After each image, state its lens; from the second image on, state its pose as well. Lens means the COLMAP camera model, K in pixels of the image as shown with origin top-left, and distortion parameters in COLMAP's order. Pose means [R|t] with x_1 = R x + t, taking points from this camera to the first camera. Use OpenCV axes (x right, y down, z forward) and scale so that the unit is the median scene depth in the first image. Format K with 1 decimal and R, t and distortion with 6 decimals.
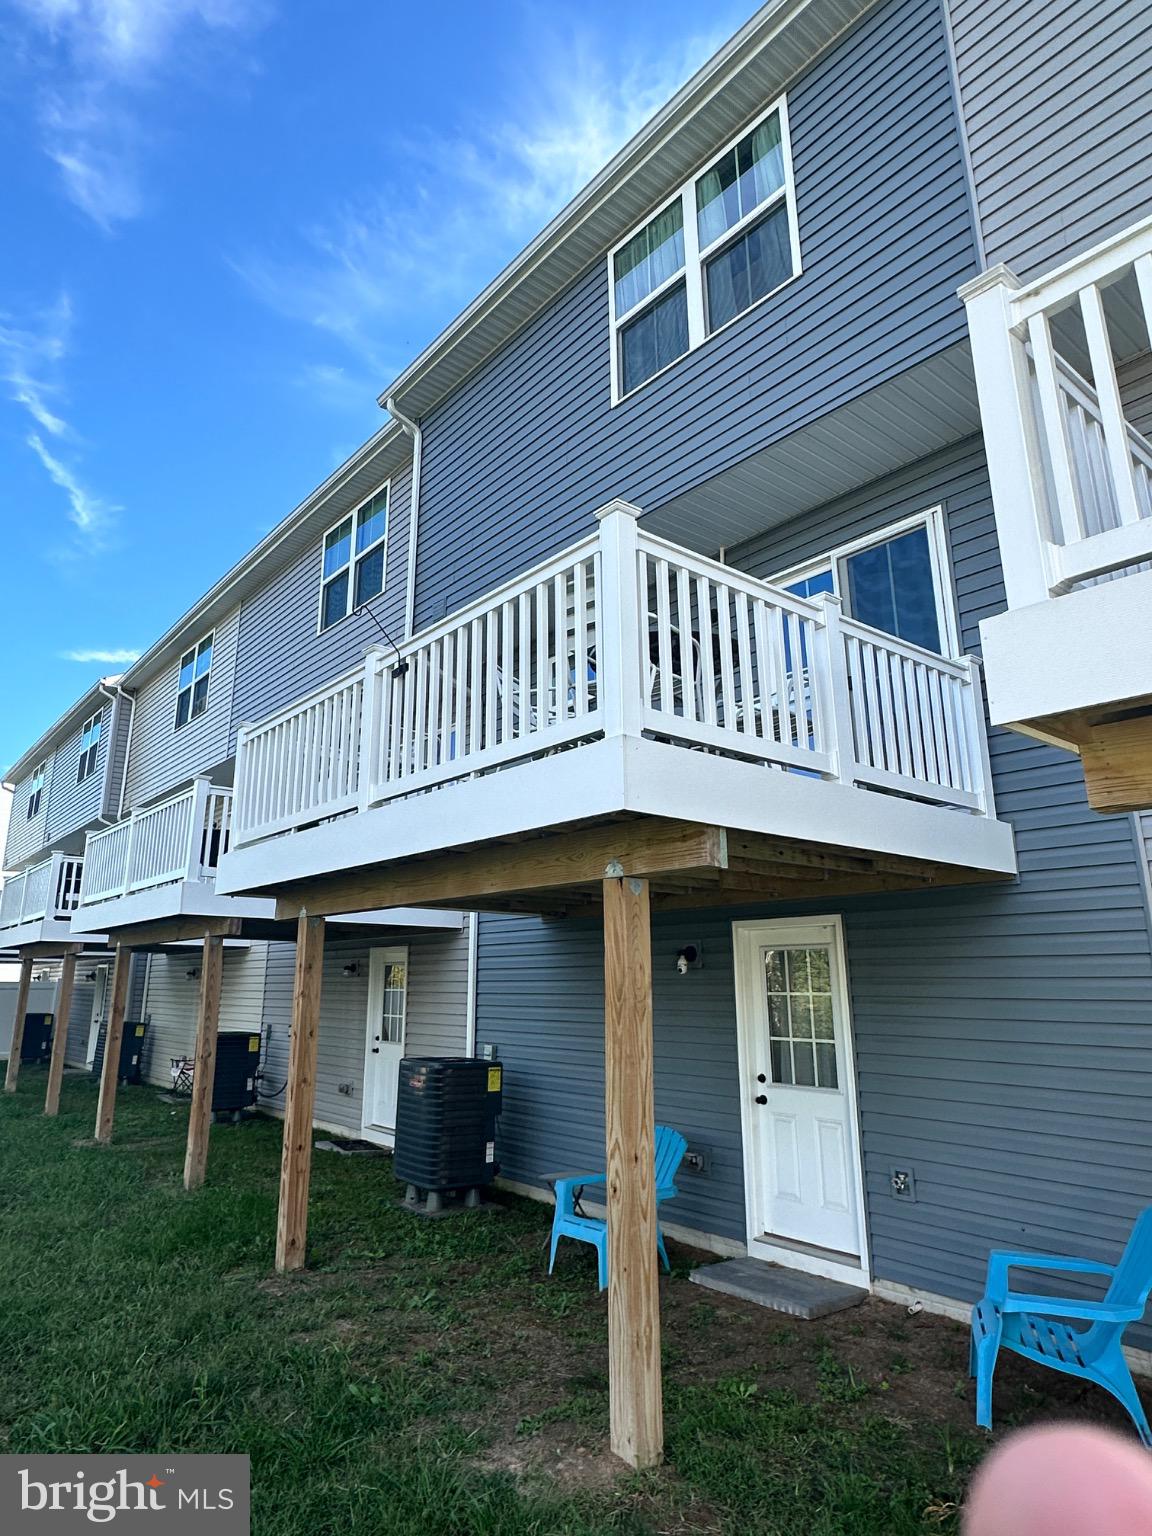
lens RADIAL K [[912.3, 0, 572.0], [0, 912.3, 756.6], [0, 0, 1]] dist [-0.002590, 0.002170]
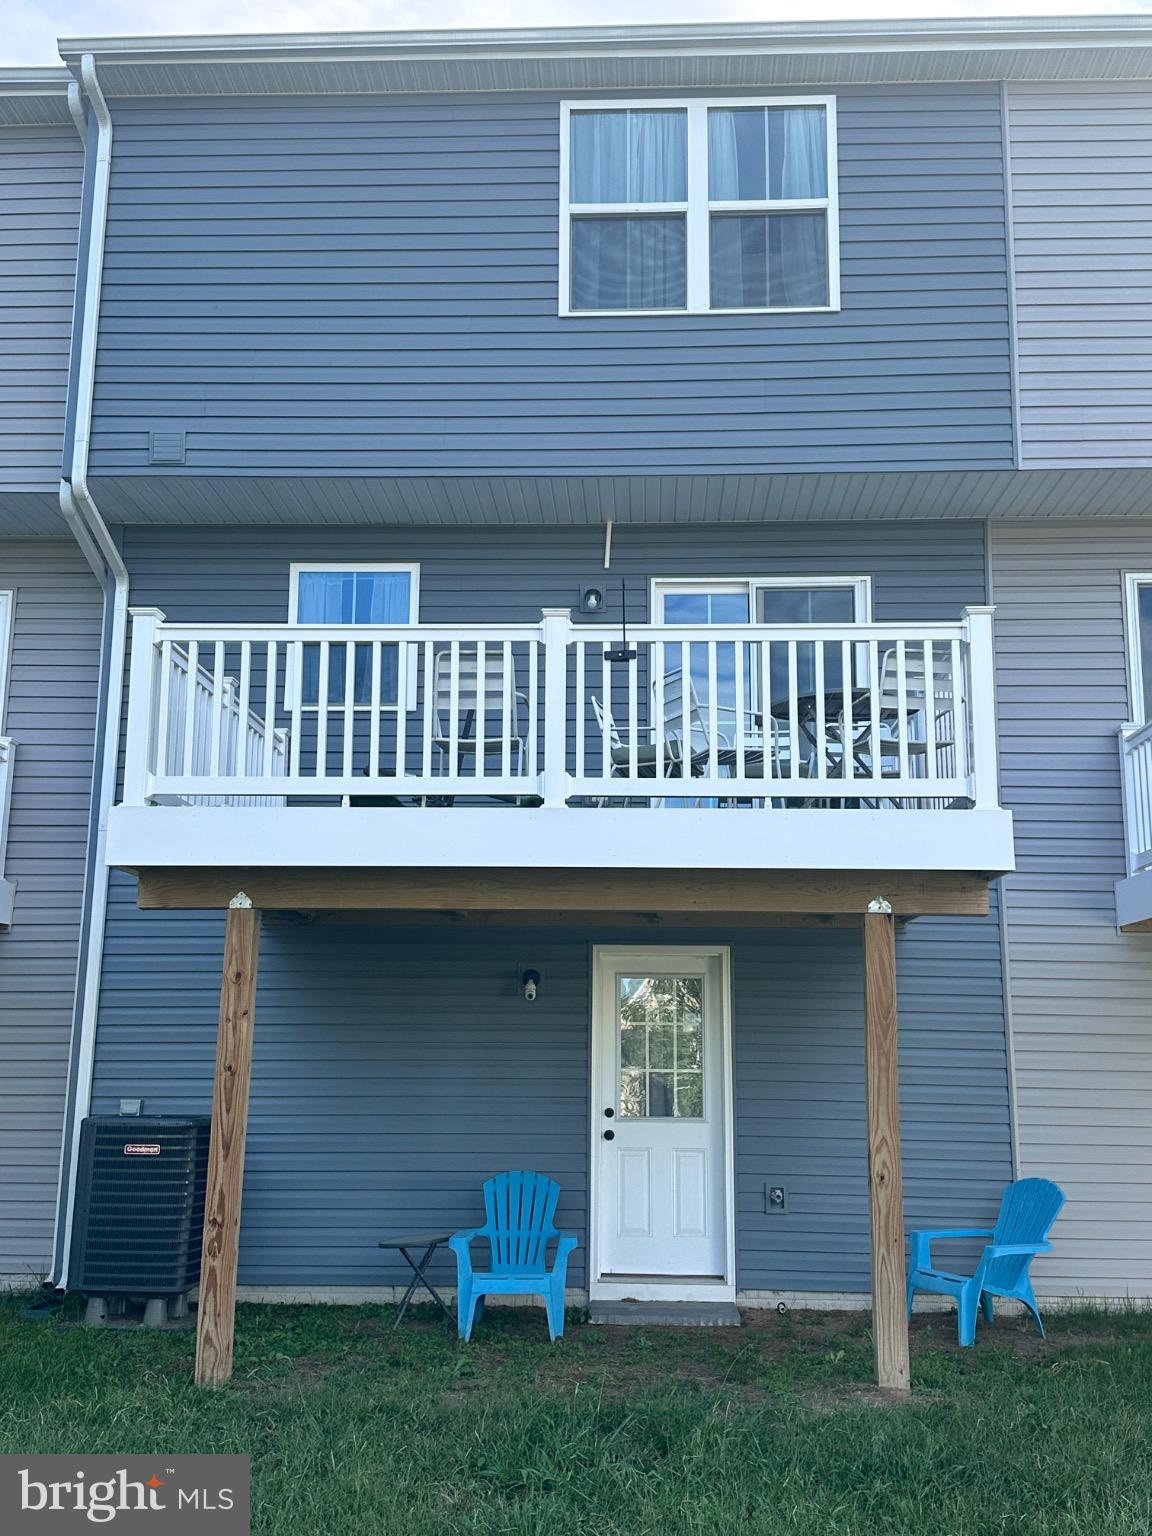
lens RADIAL K [[1560.9, 0, 573.8], [0, 1560.9, 768.7], [0, 0, 1]] dist [0.101182, 0.000000]
pose [[0.652068, 0.137602, 0.745569, -1.150777], [-0.190844, 0.981517, -0.014238, 0.038930], [-0.733748, -0.133003, 0.666277, 0.002695]]
